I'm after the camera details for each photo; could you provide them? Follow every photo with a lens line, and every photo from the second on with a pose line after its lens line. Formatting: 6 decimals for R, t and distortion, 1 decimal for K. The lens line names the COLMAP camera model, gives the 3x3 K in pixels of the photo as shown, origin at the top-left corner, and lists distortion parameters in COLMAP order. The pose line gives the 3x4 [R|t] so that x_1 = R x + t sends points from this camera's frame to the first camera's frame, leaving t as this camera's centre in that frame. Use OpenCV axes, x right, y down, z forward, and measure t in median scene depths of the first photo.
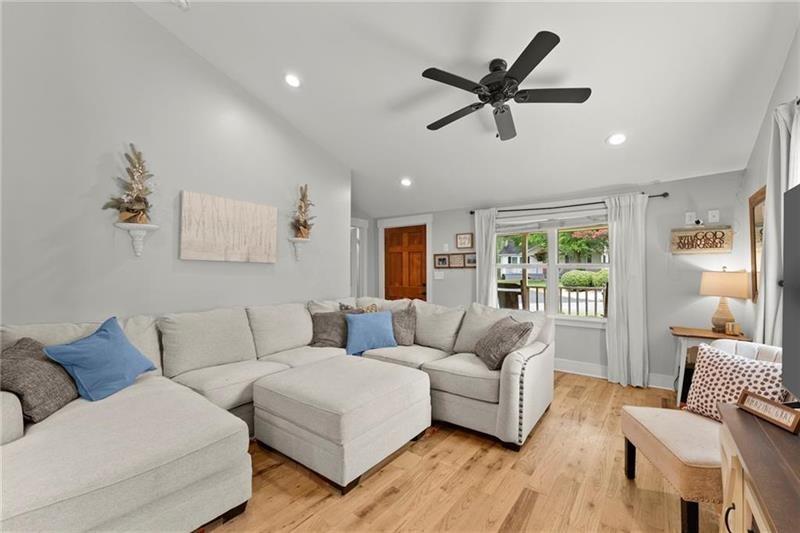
lens RADIAL K [[332.6, 0, 398.5], [0, 332.6, 269.9], [0, 0, 1]] dist [-0.001734, -0.000231]
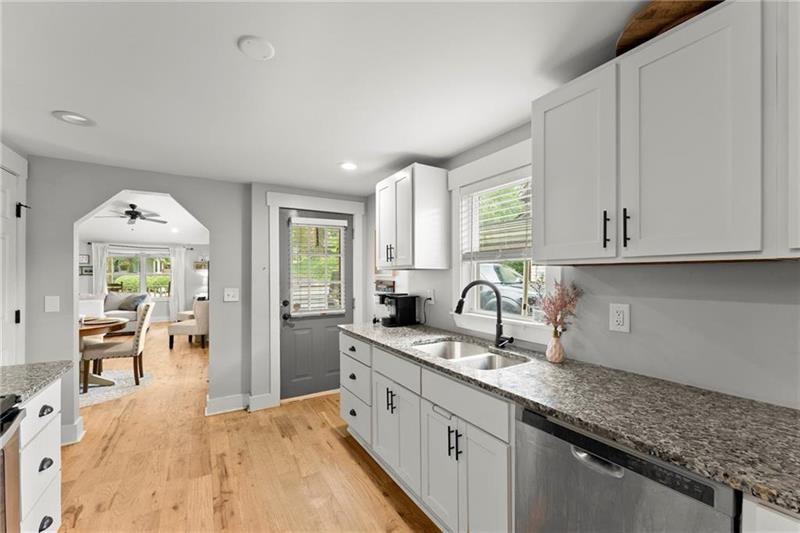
lens RADIAL K [[332.2, 0, 401.2], [0, 332.2, 277.7], [0, 0, 1]] dist [0.001876, 0.000277]
pose [[0.366587, -0.005368, 0.930368, -1.019017], [-0.005416, 0.999954, 0.007903, -0.018615], [-0.930368, -0.007936, 0.366541, -1.473463]]
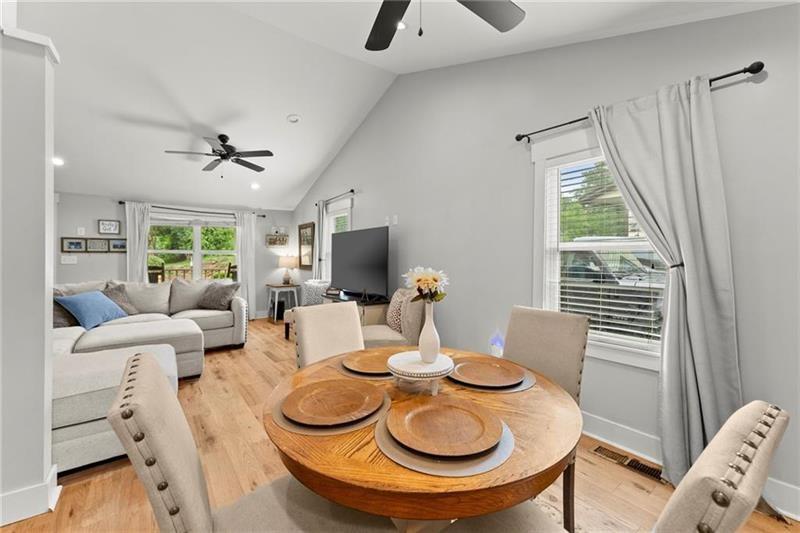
lens RADIAL K [[330.0, 0, 402.2], [0, 330.0, 257.8], [0, 0, 1]] dist [0.000599, 0.000008]
pose [[0.259996, 0.000771, 0.965609, -0.756957], [-0.004448, 0.999990, 0.000399, 0.008849], [-0.965599, -0.004399, 0.259997, -0.240087]]
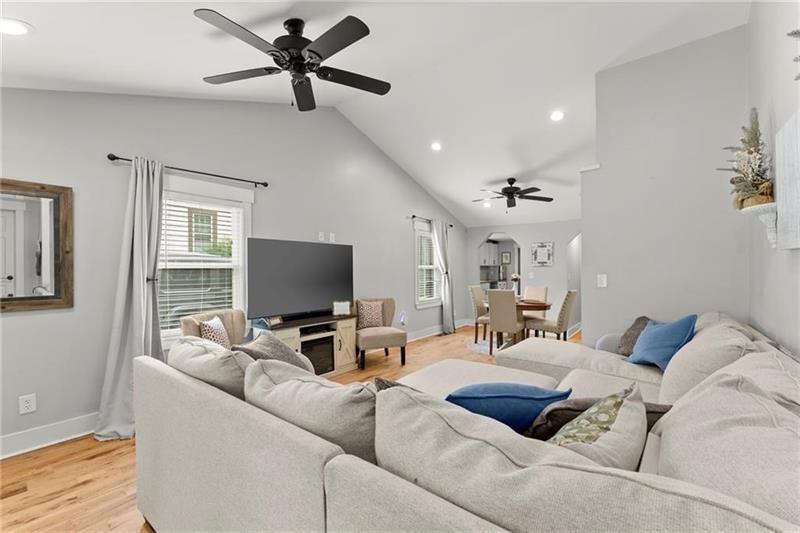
lens RADIAL K [[326.3, 0, 400.0], [0, 326.3, 266.5], [0, 0, 1]] dist [0.000948, 0.000164]
pose [[-0.999652, 0.002773, 0.026239, -0.011660], [0.002537, 0.999956, -0.009022, -0.002059], [-0.026263, -0.008952, -0.999615, 1.214386]]
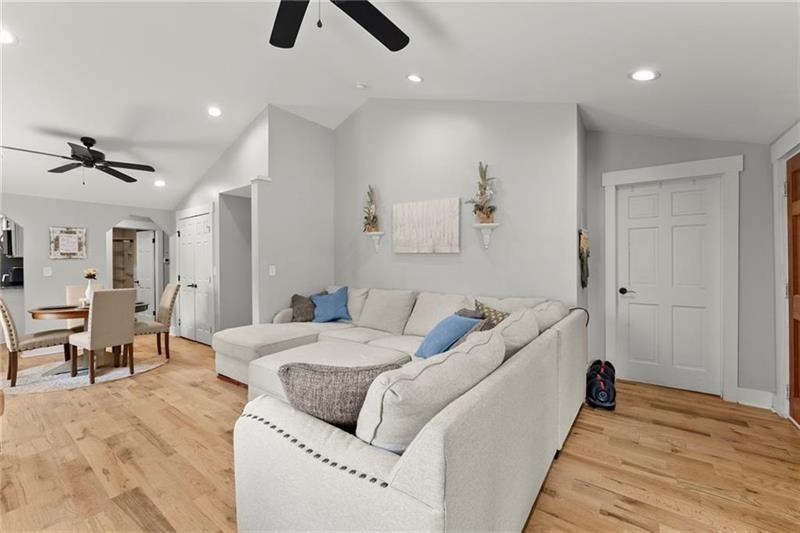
lens RADIAL K [[326.3, 0, 400.0], [0, 326.3, 266.5], [0, 0, 1]] dist [0.000948, 0.000164]
pose [[0.020276, 0.024673, -0.999490, 0.583191], [0.010241, 0.999638, 0.024884, -0.005485], [0.999742, -0.010741, 0.020016, 0.763005]]
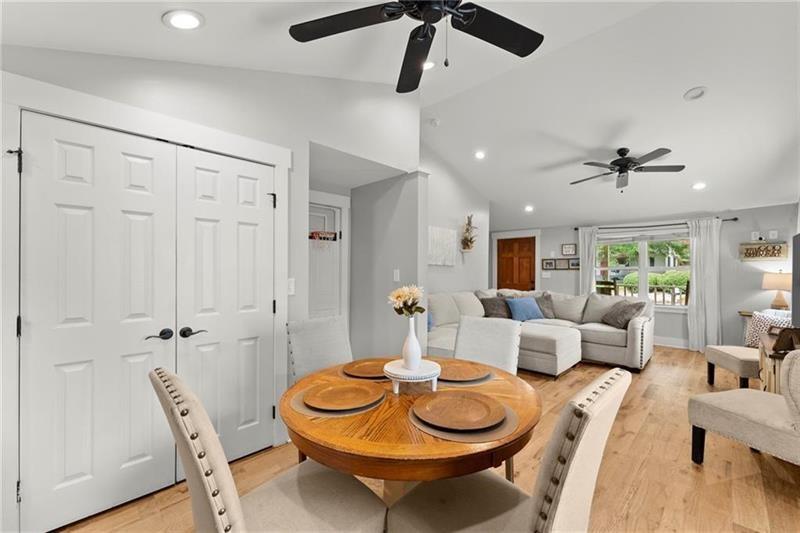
lens RADIAL K [[327.9, 0, 399.1], [0, 327.9, 269.6], [0, 0, 1]] dist [0.002394, 0.000444]
pose [[0.991701, 0.005619, -0.128439, -0.412170], [-0.005909, 0.999981, -0.001875, 0.001811], [0.128426, 0.002619, 0.991716, -0.540867]]
